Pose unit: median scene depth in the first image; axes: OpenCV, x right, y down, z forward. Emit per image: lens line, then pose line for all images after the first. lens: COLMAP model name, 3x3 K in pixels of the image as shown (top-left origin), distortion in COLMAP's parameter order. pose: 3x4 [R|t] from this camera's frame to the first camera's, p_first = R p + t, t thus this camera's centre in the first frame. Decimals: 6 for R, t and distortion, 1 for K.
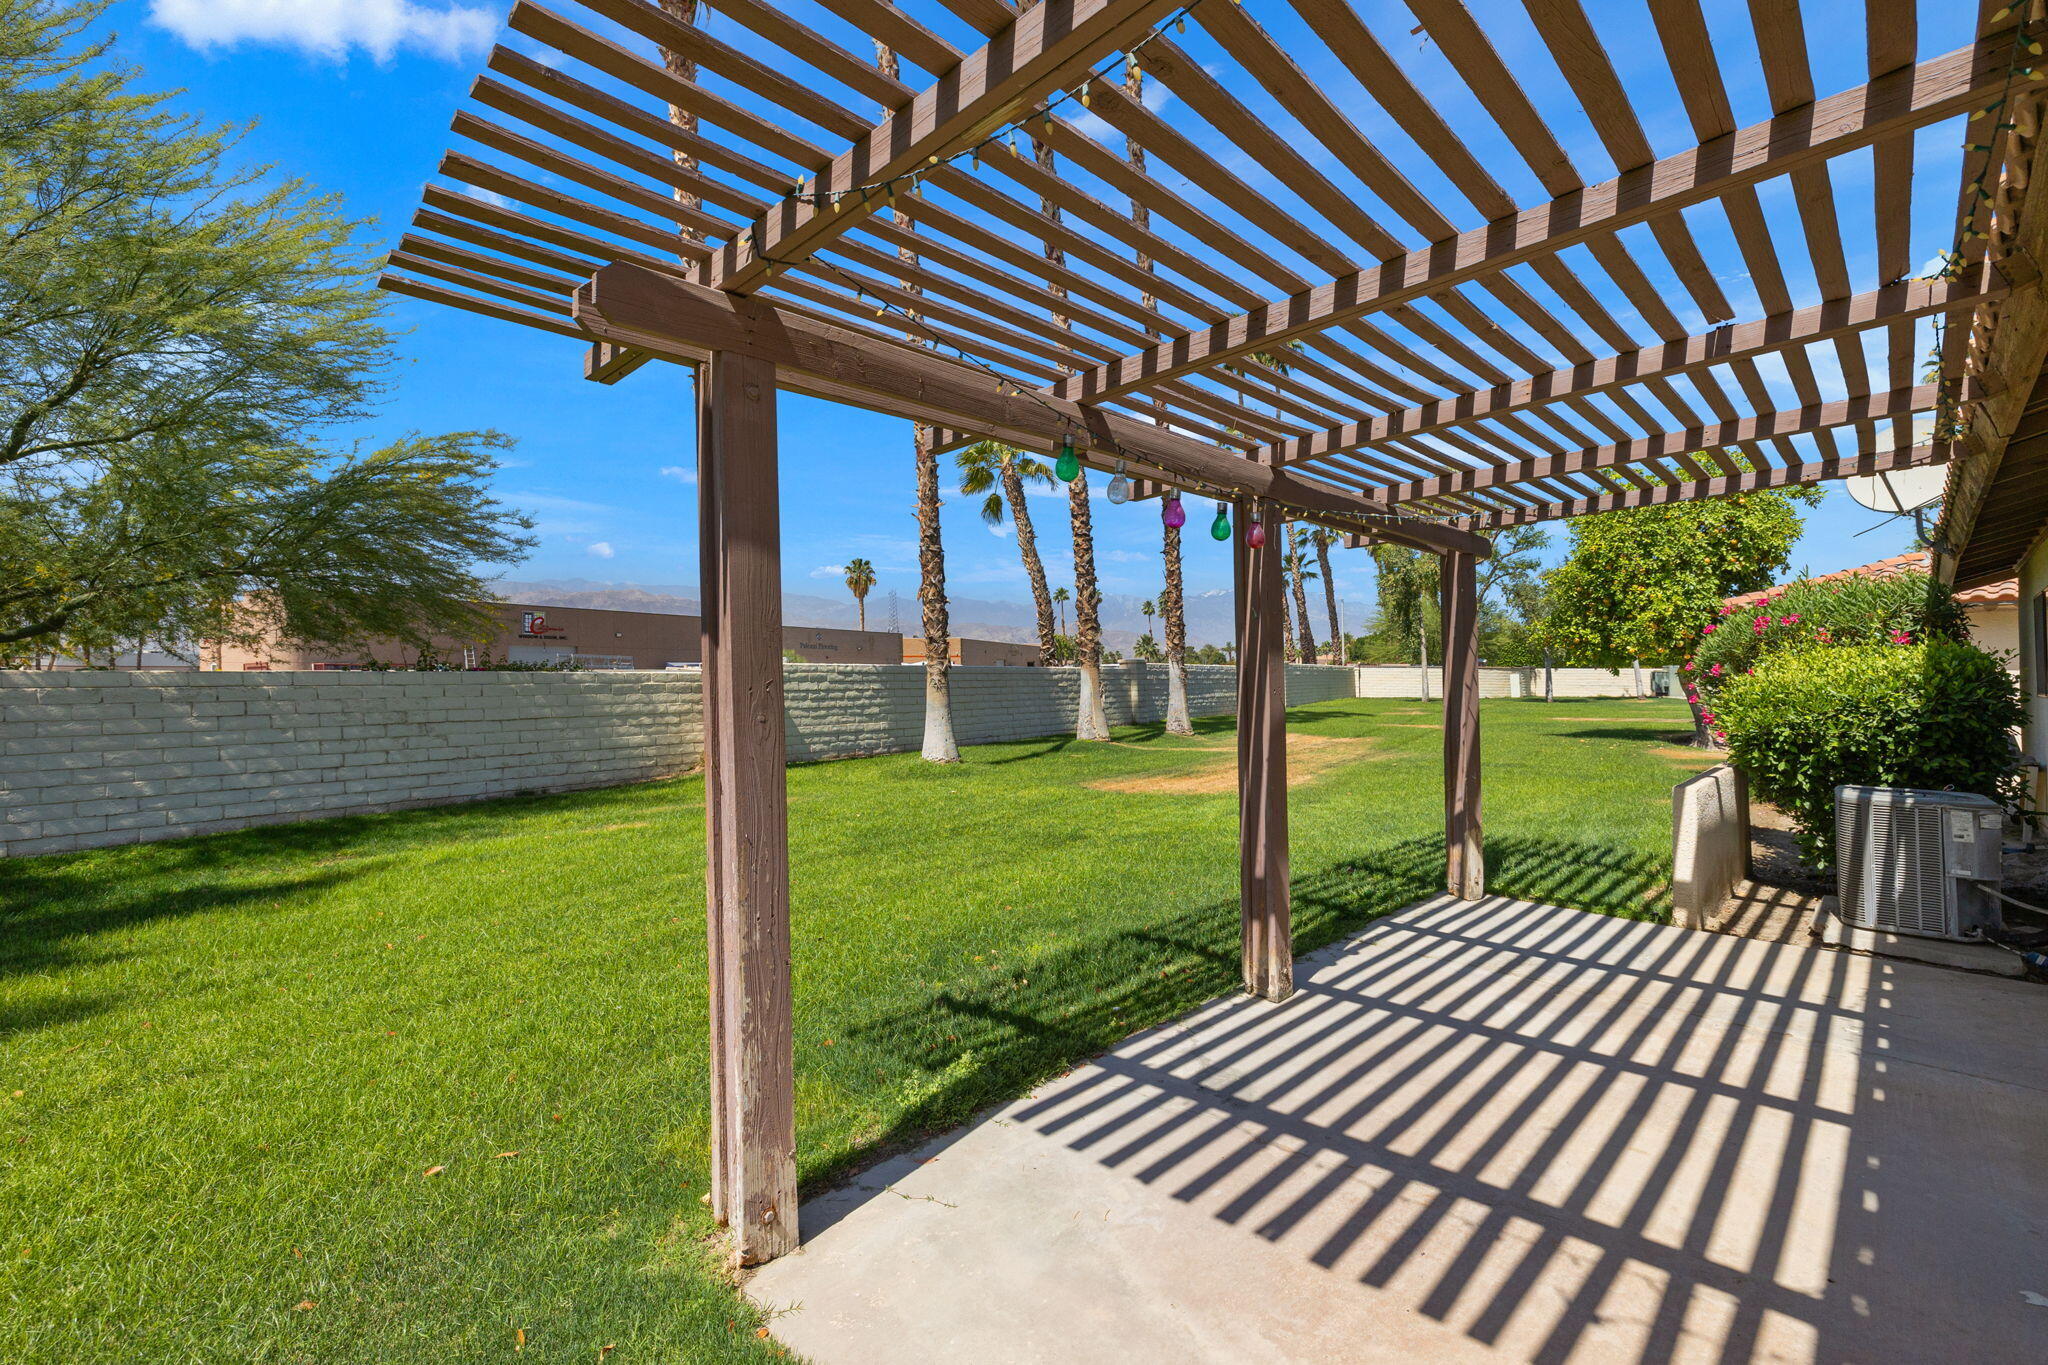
lens RADIAL K [[875.5, 0, 1037.9], [0, 875.5, 671.7], [0, 0, 1]] dist [0.002078, 0.000426]
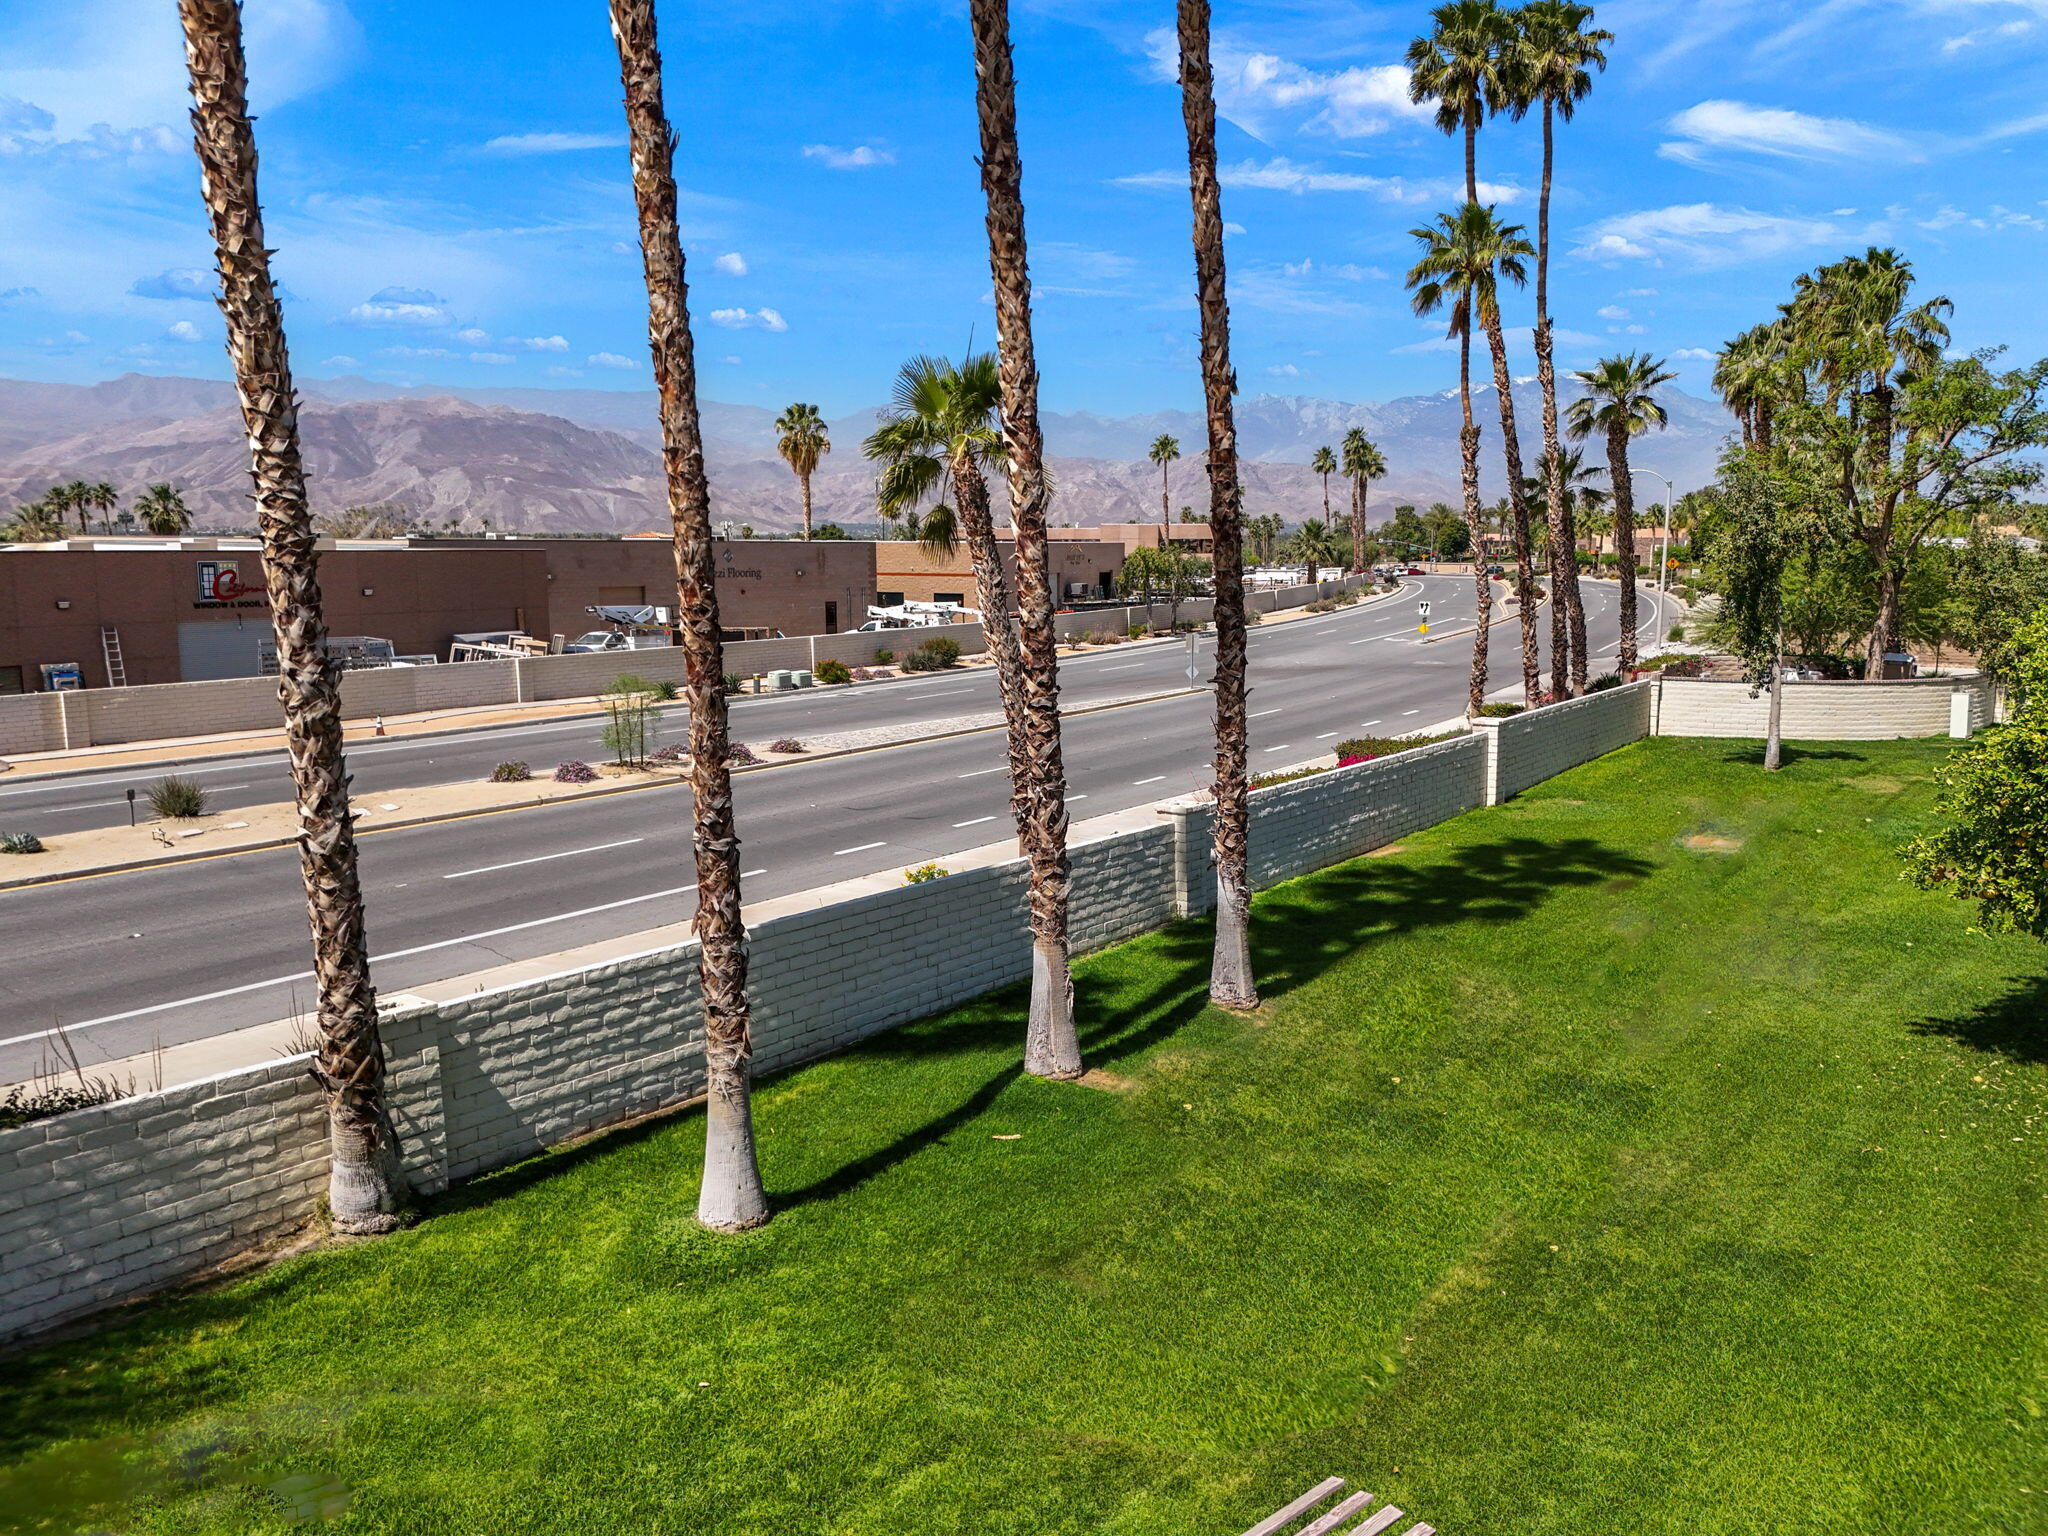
lens RADIAL K [[1504.1, 0, 1024.0], [0, 1504.1, 768.0], [0, 0, 1]] dist [0.075860, -0.064127]
pose [[0.997121, 0.004795, -0.075674, 0.147002], [0.006220, 0.989464, 0.144646, -0.323776], [0.075571, -0.144701, 0.986585, 0.090732]]
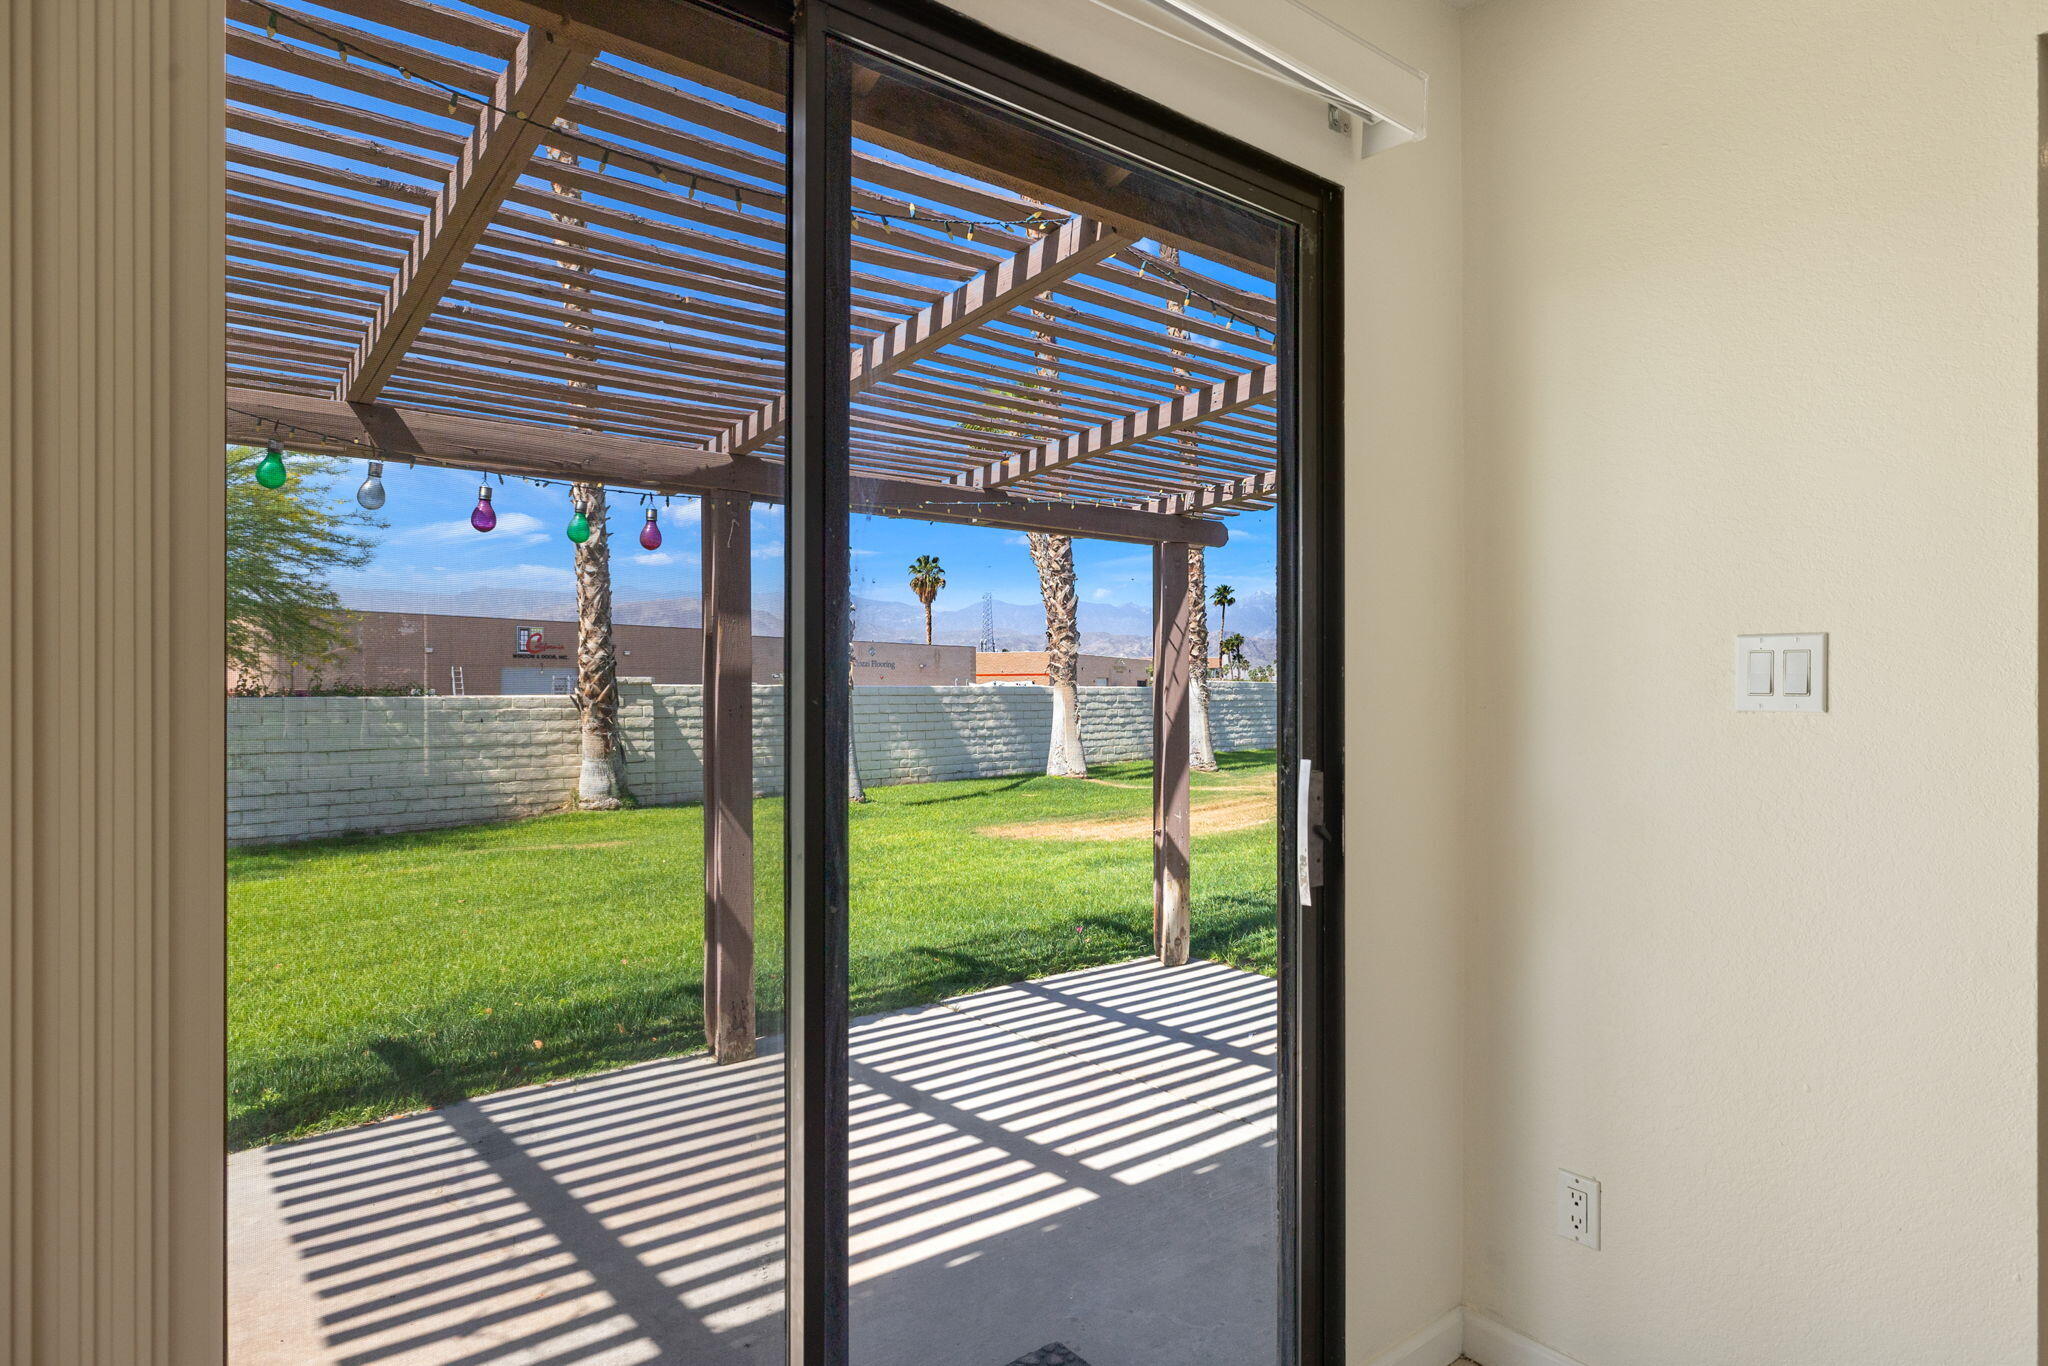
lens RADIAL K [[1096.5, 0, 1024.0], [0, 1096.5, 683.0], [0, 0, 1]] dist [0.011434, 0.000241]
pose [[0.991056, -0.009296, -0.133126, 0.200525], [0.008116, 0.999923, -0.009404, 0.001544], [0.133203, 0.008239, 0.991054, -0.014124]]
